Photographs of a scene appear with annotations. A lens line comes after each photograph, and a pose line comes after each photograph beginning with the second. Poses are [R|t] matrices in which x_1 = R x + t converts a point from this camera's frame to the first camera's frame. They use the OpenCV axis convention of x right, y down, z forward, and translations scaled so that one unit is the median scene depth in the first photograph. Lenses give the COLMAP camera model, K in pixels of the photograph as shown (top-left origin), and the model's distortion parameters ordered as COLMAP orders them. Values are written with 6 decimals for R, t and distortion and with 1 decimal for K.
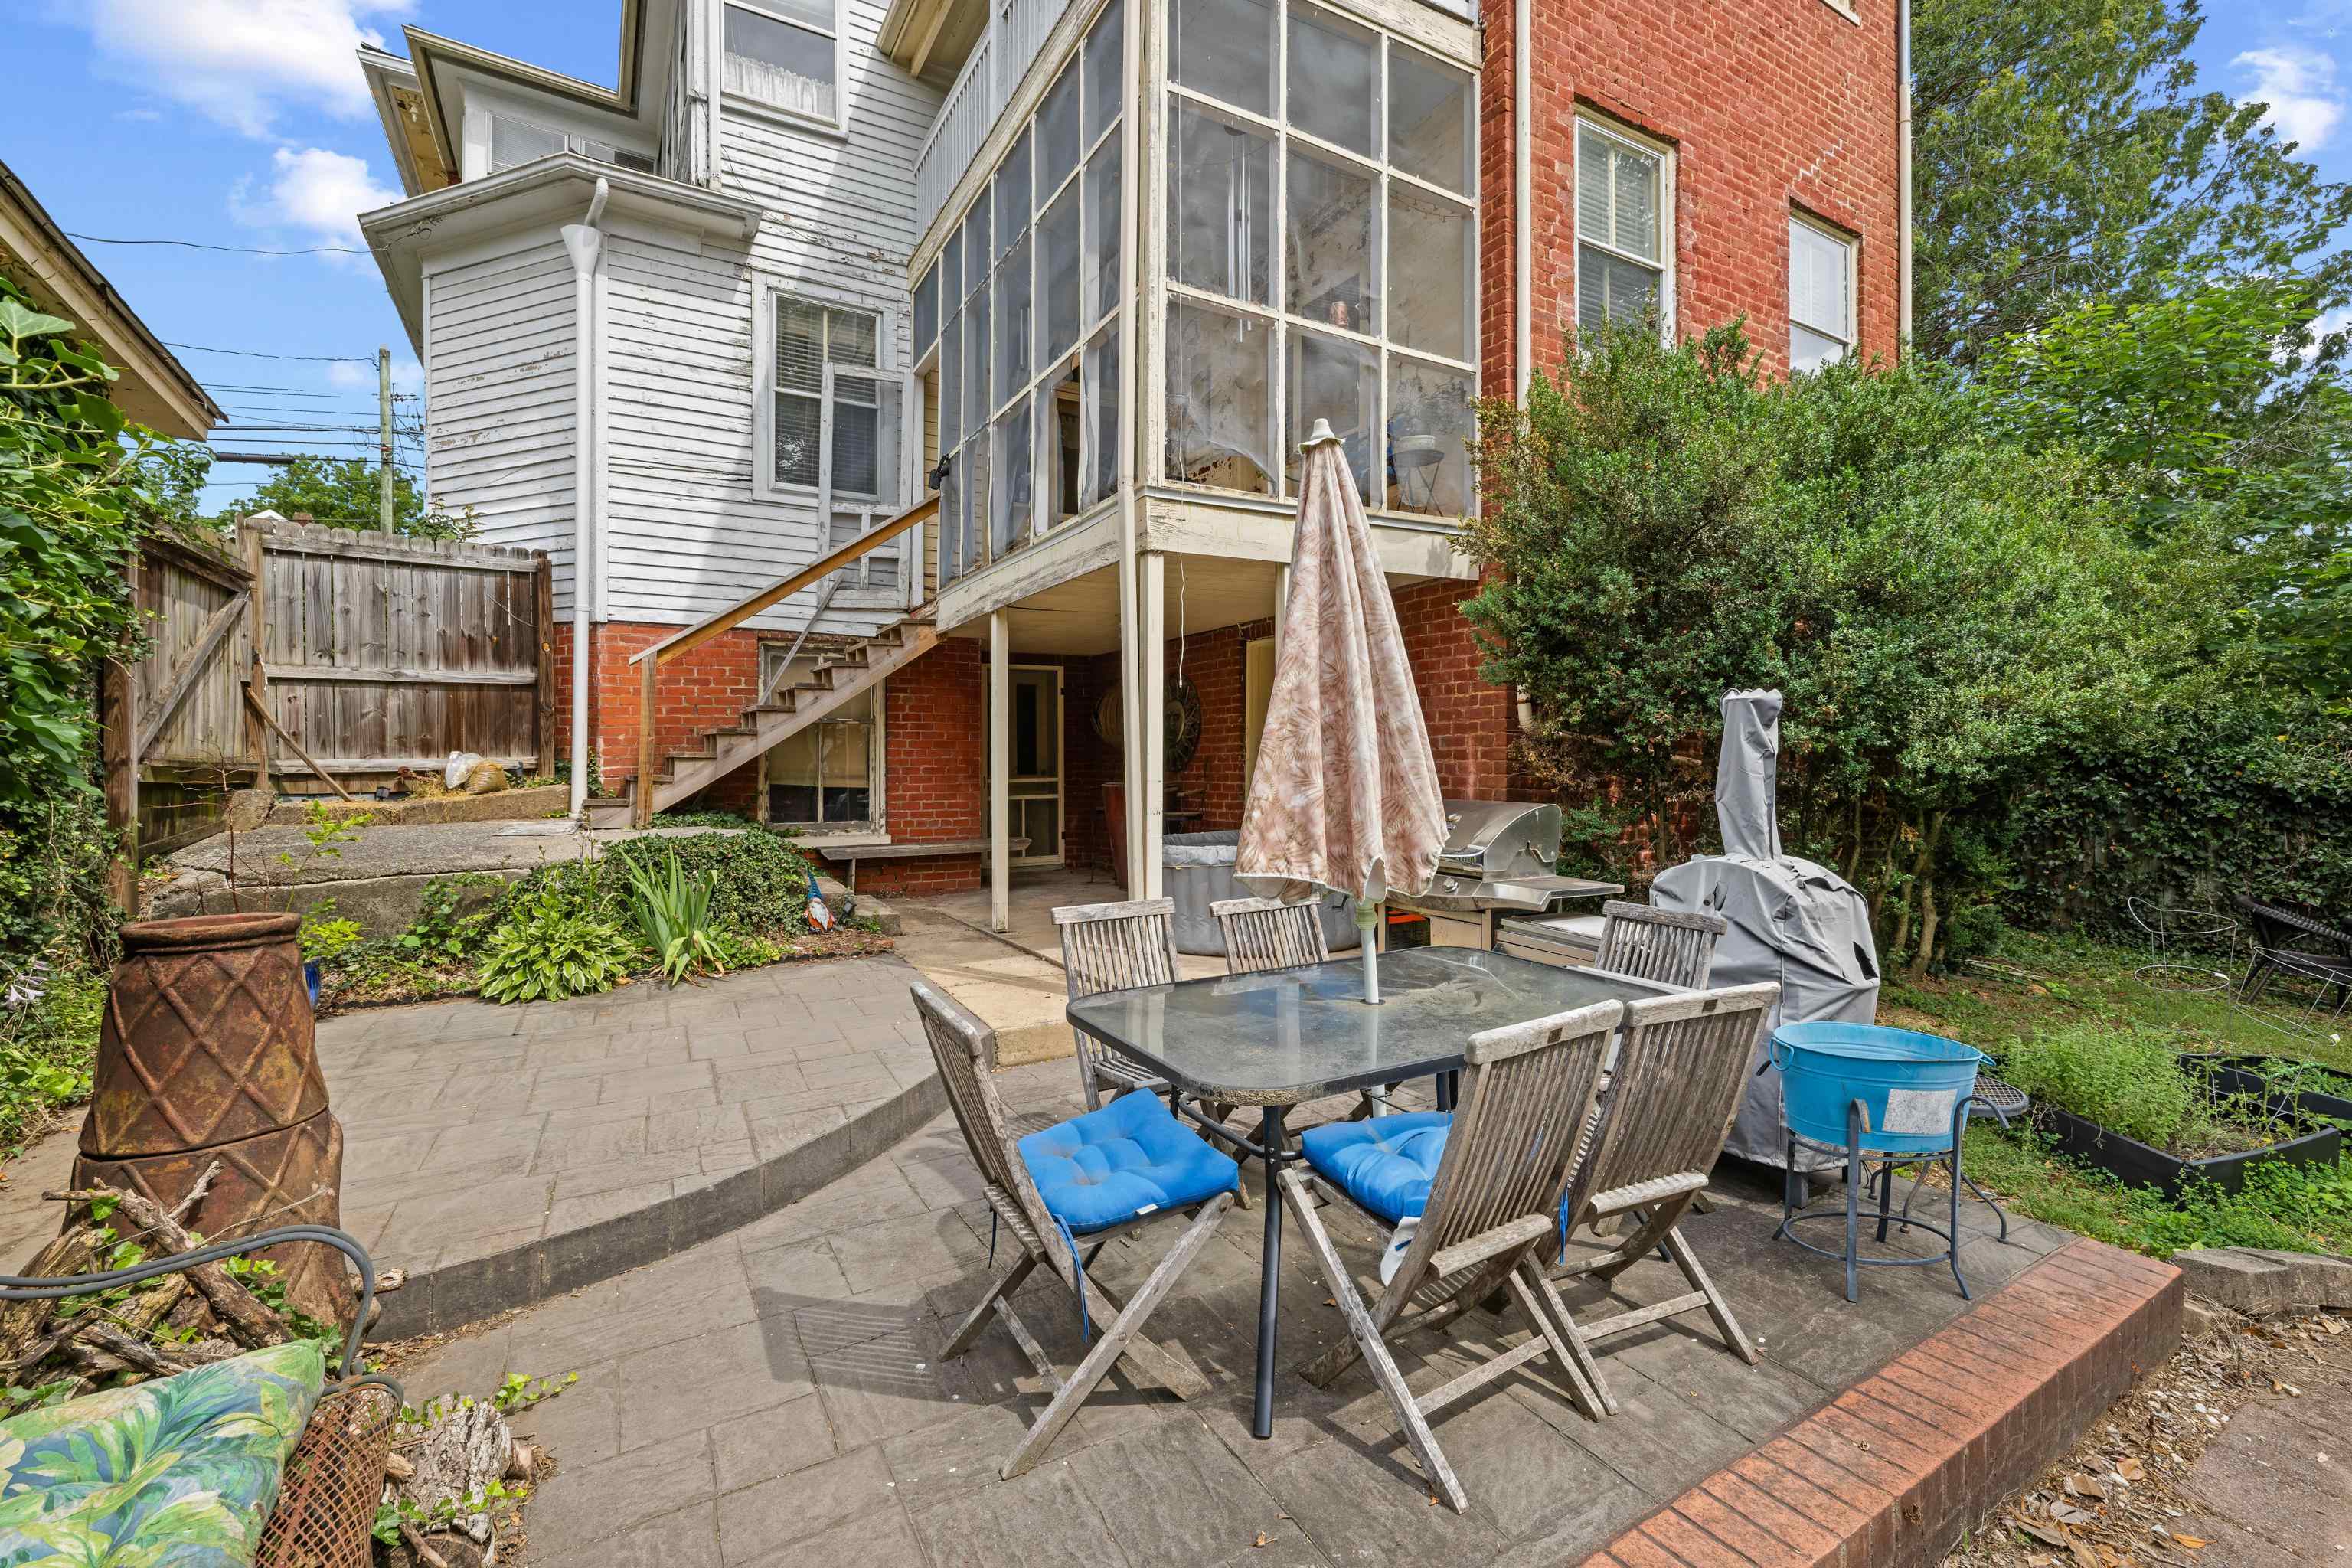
lens RADIAL K [[969.1, 0, 1189.9], [0, 969.1, 769.0], [0, 0, 1]] dist [-0.002043, -0.000293]
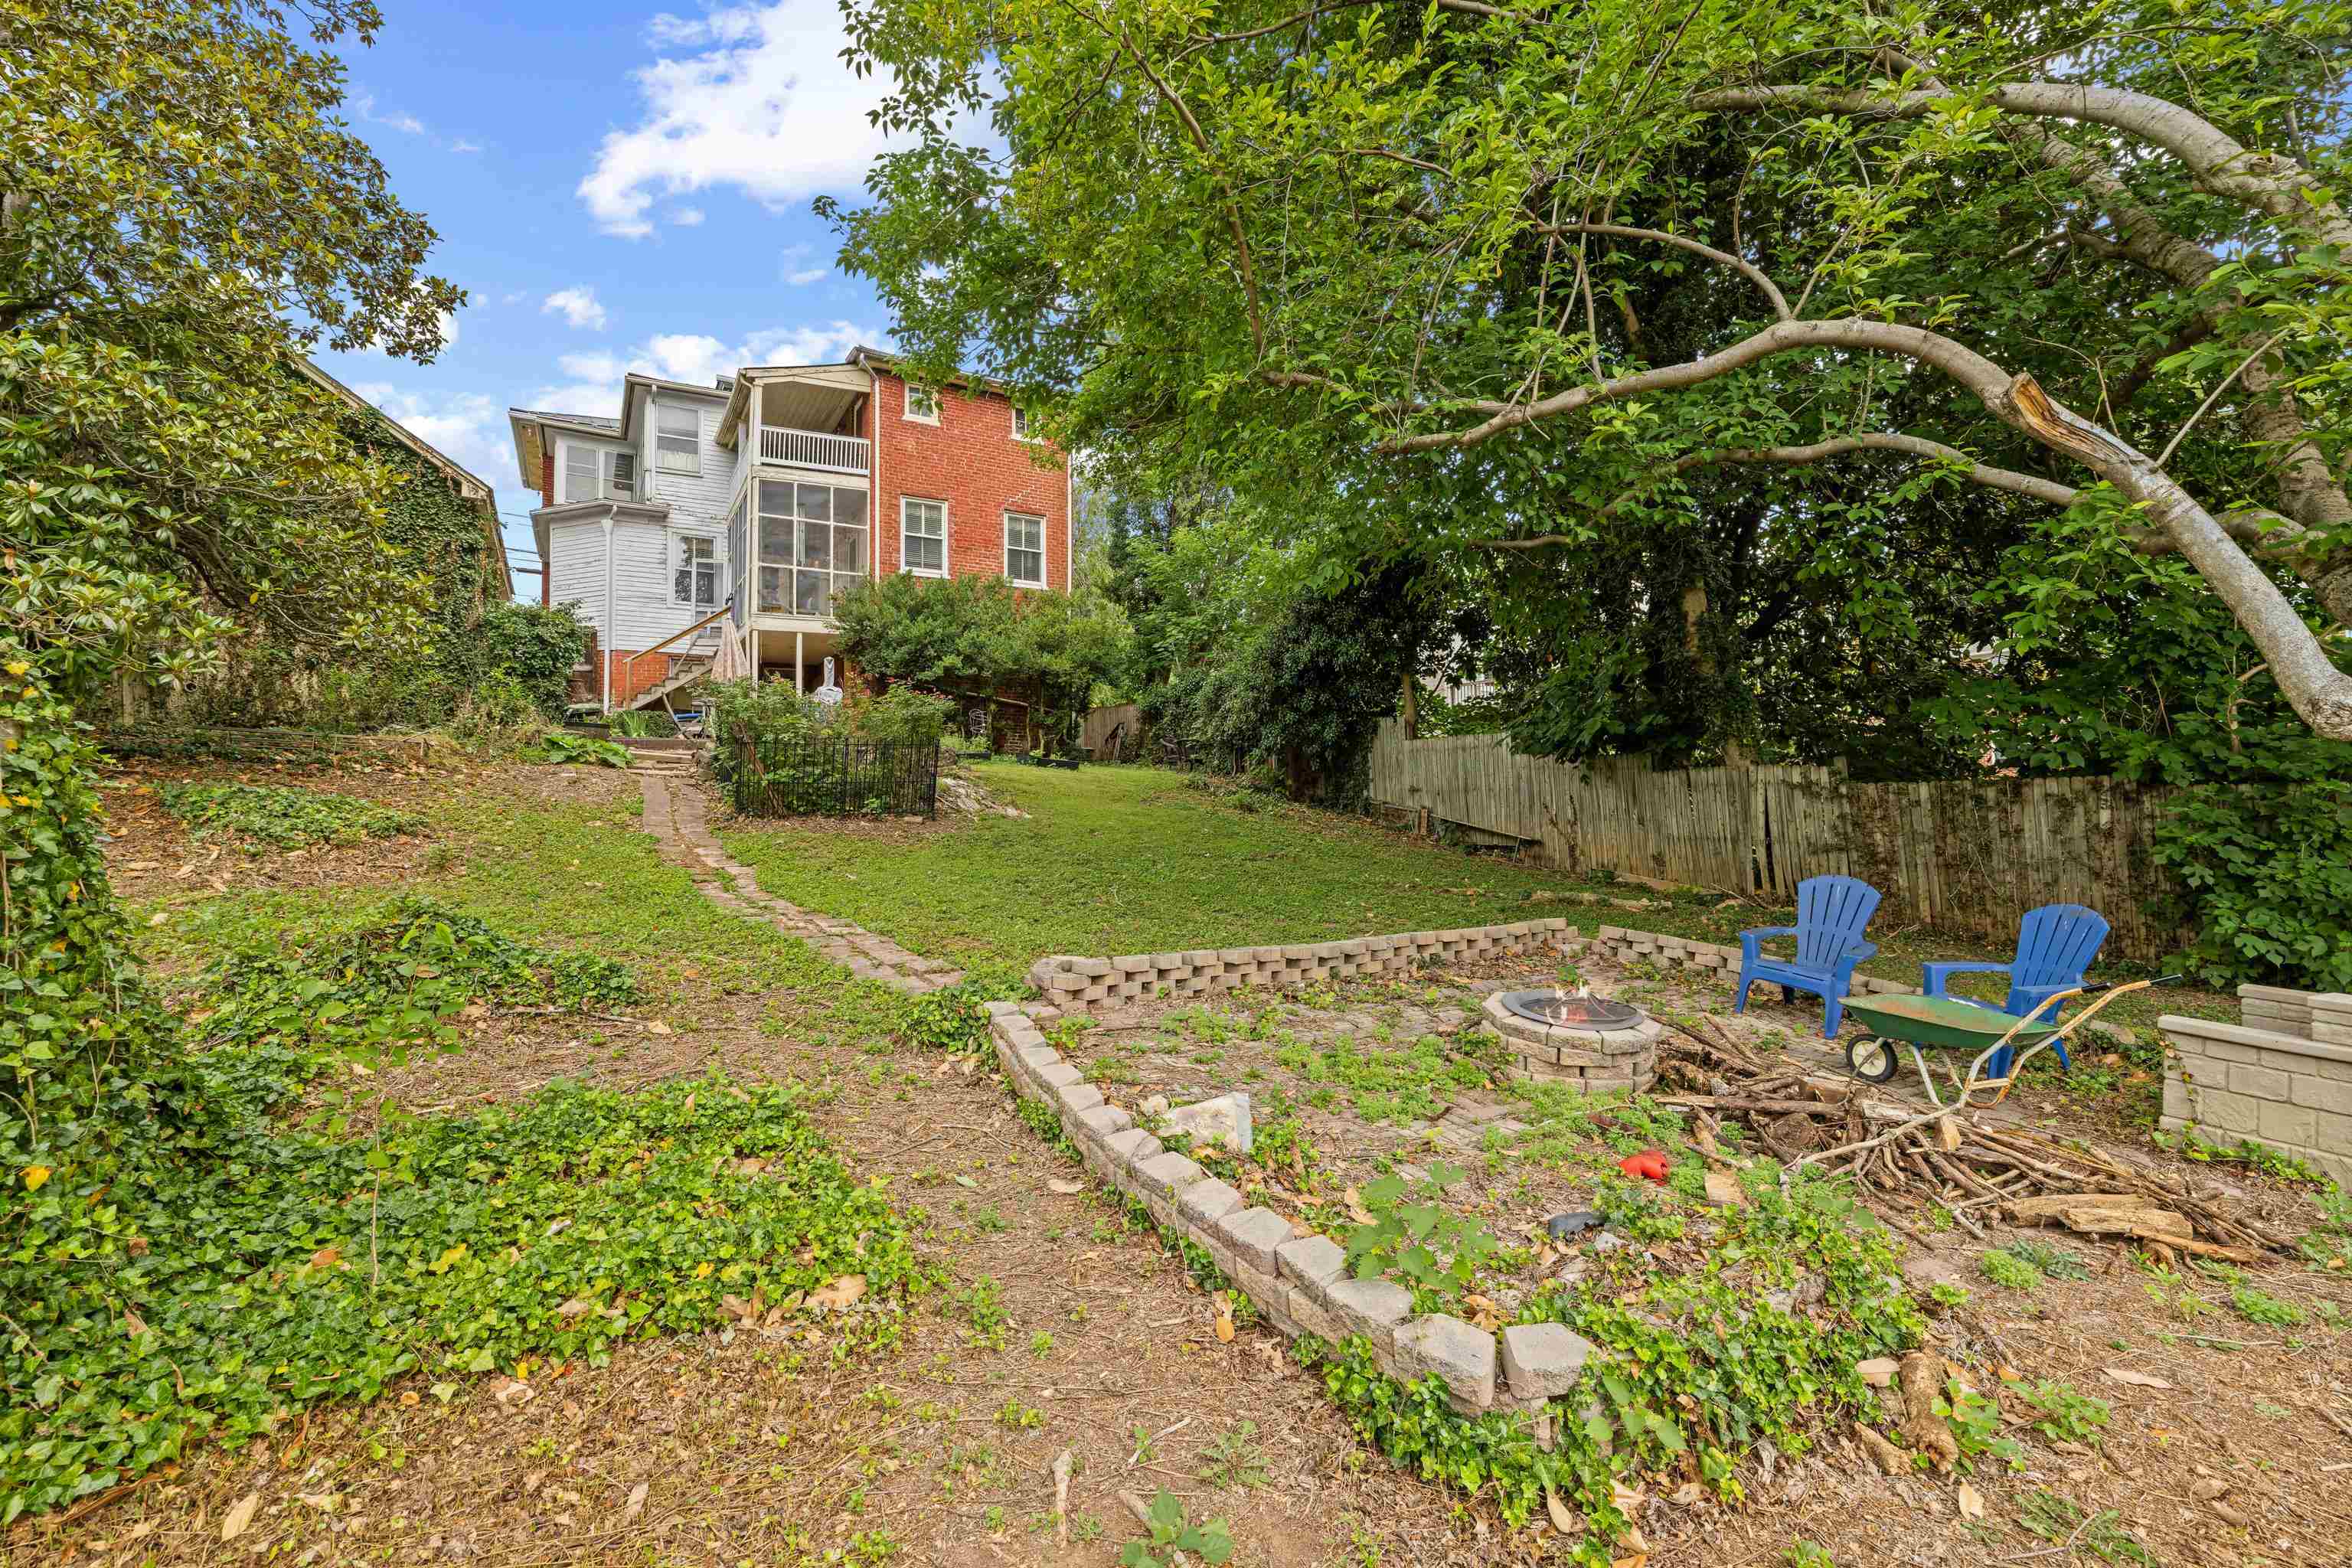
lens RADIAL K [[951.5, 0, 1173.2], [0, 951.5, 783.0], [0, 0, 1]] dist [0.001928, 0.000132]
pose [[0.999976, -0.006397, 0.002548, 1.023298], [0.006454, 0.999719, -0.022804, 0.311101], [-0.002401, 0.022820, 0.999737, -1.783945]]
